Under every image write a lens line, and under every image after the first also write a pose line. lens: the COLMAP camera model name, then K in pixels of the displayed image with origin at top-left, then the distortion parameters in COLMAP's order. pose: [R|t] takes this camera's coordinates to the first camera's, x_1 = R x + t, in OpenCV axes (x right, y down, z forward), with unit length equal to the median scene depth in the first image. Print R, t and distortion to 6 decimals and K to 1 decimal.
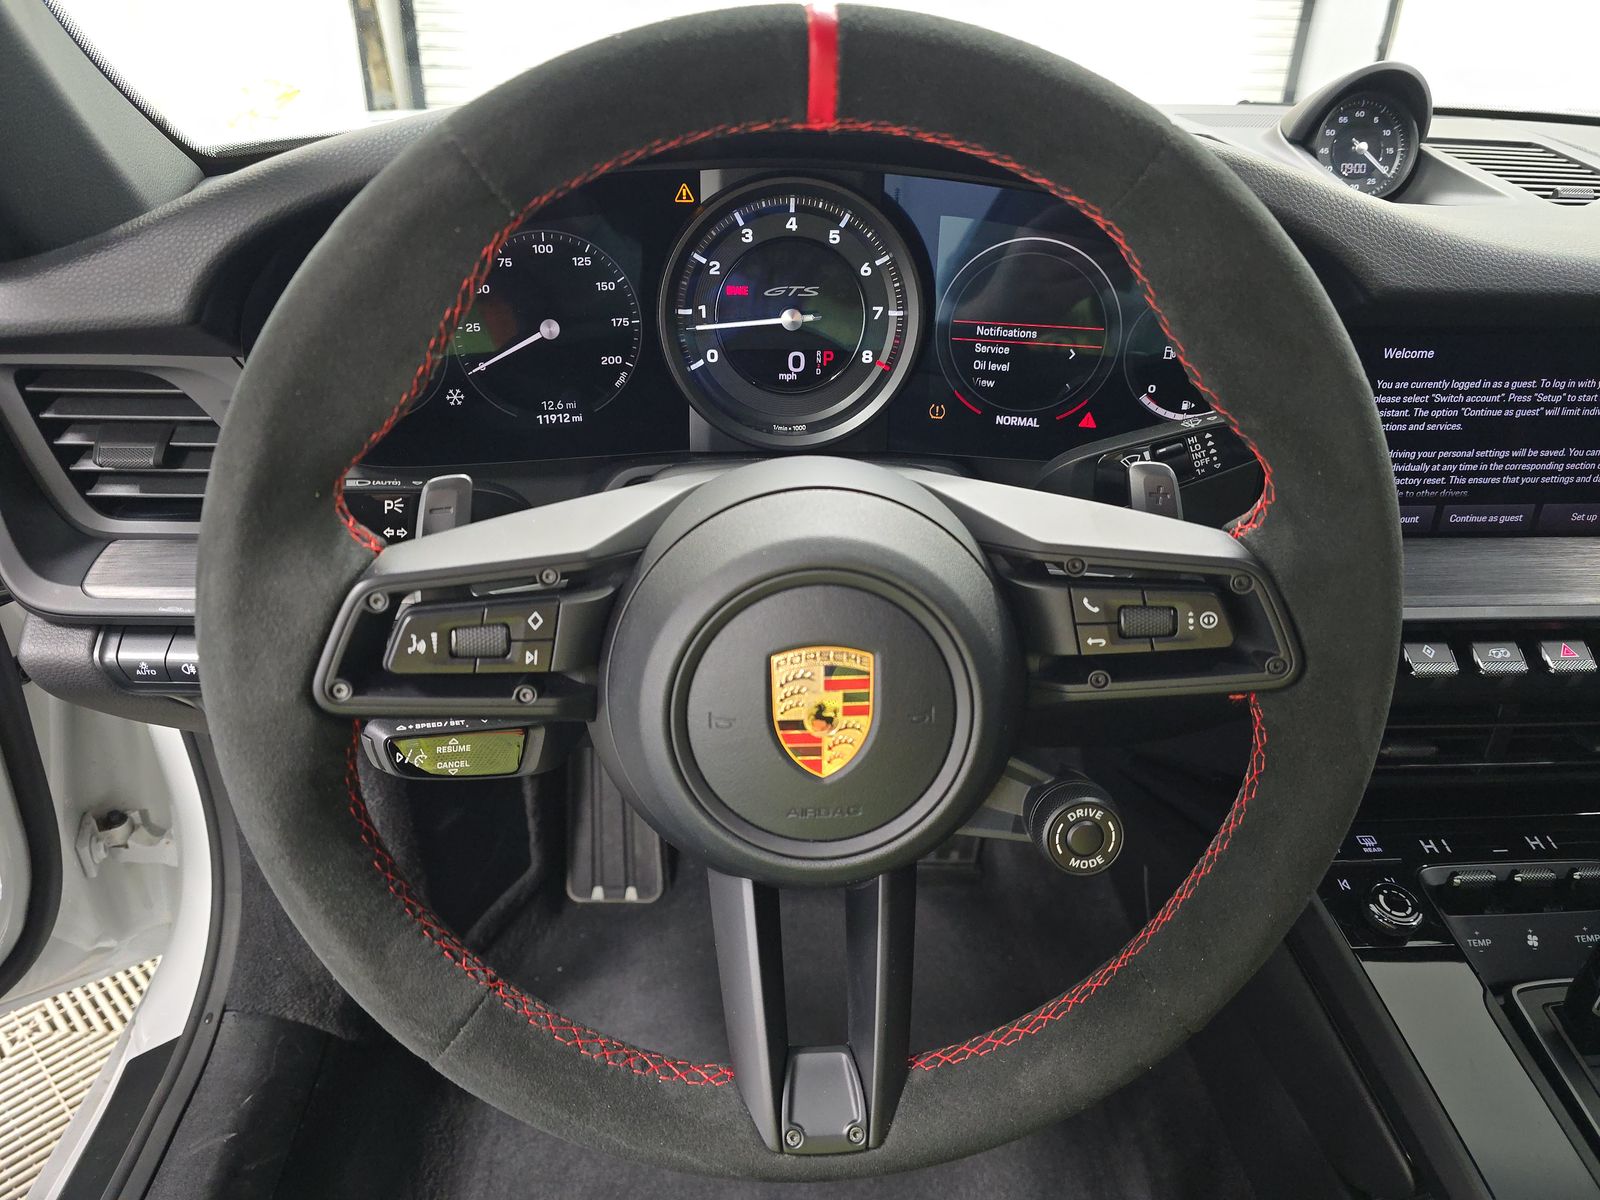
lens RADIAL K [[1092.6, 0, 800.0], [0, 1092.6, 631.5], [0, 0, 1]] dist [0.005181, -0.035173]
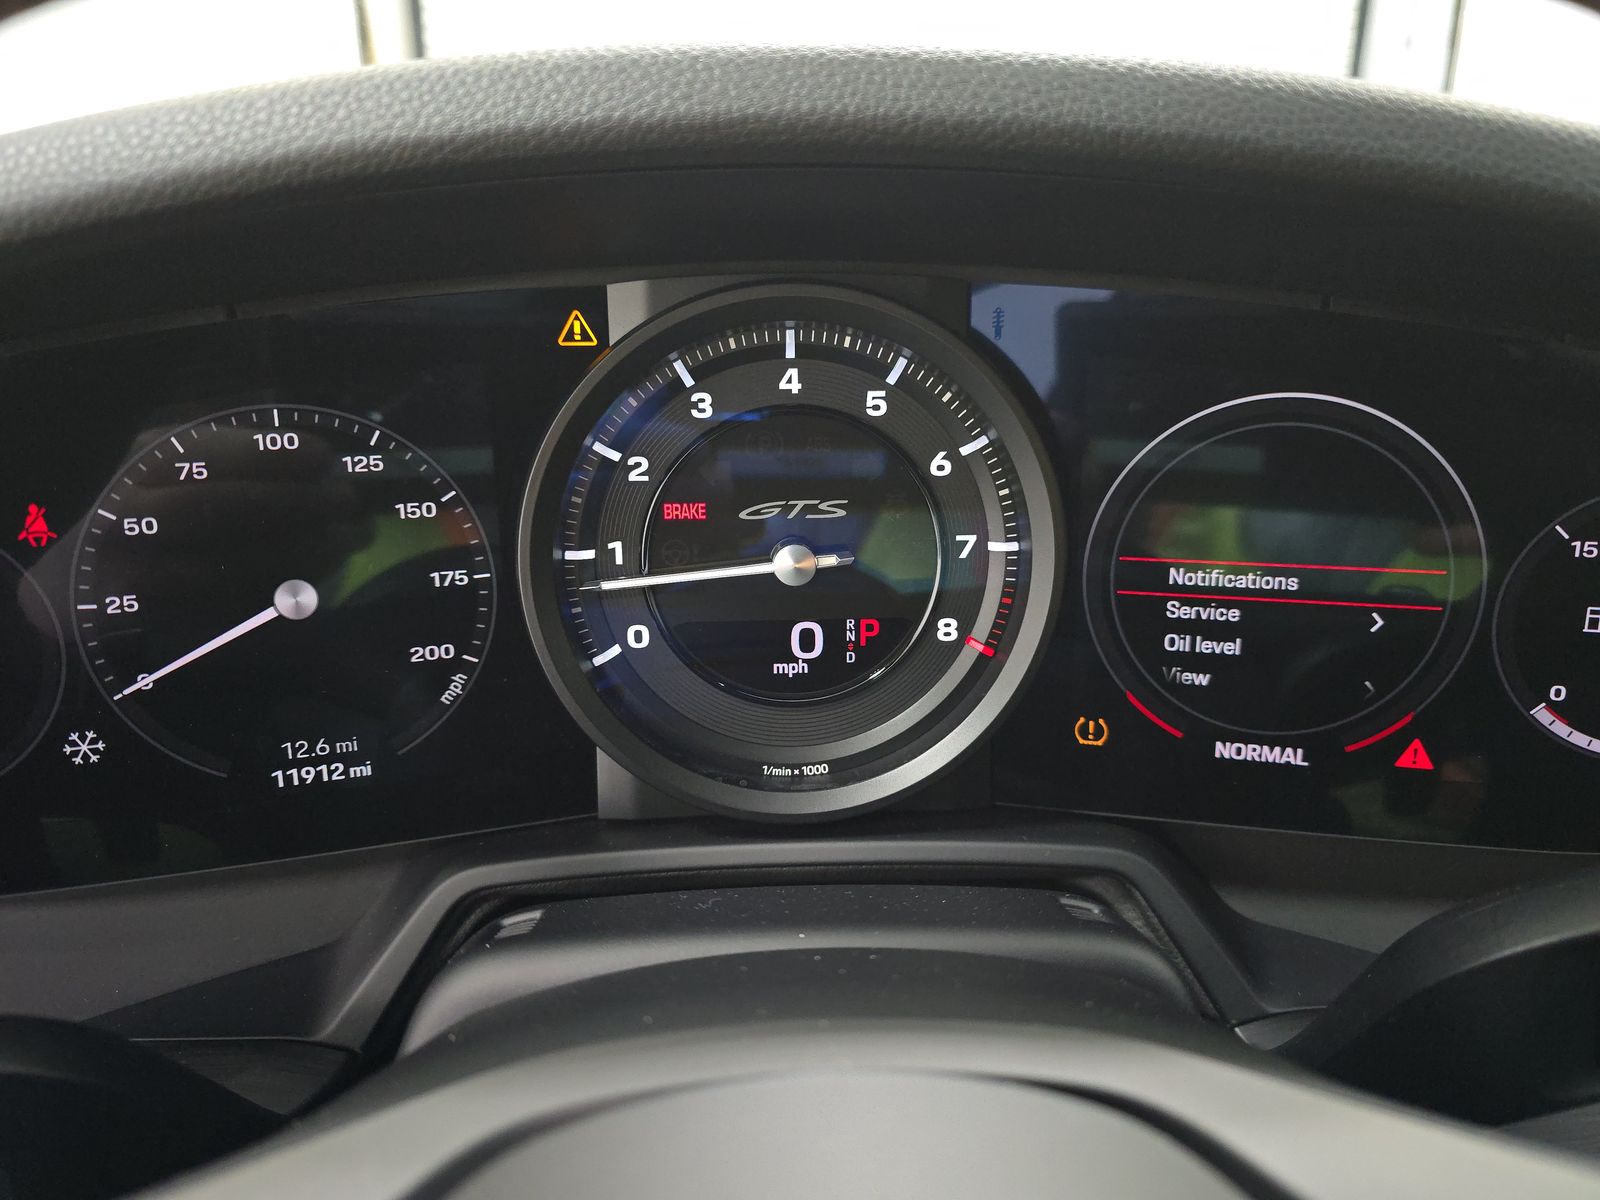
lens RADIAL K [[1092.6, 0, 797.3], [0, 1092.6, 601.0], [0, 0, 1]] dist [0.005181, -0.035173]
pose [[0.999354, -0.021572, -0.028758, 0.007545], [0.016088, 0.983743, -0.178859, -0.180579], [0.032149, 0.178281, 0.983454, 0.515451]]
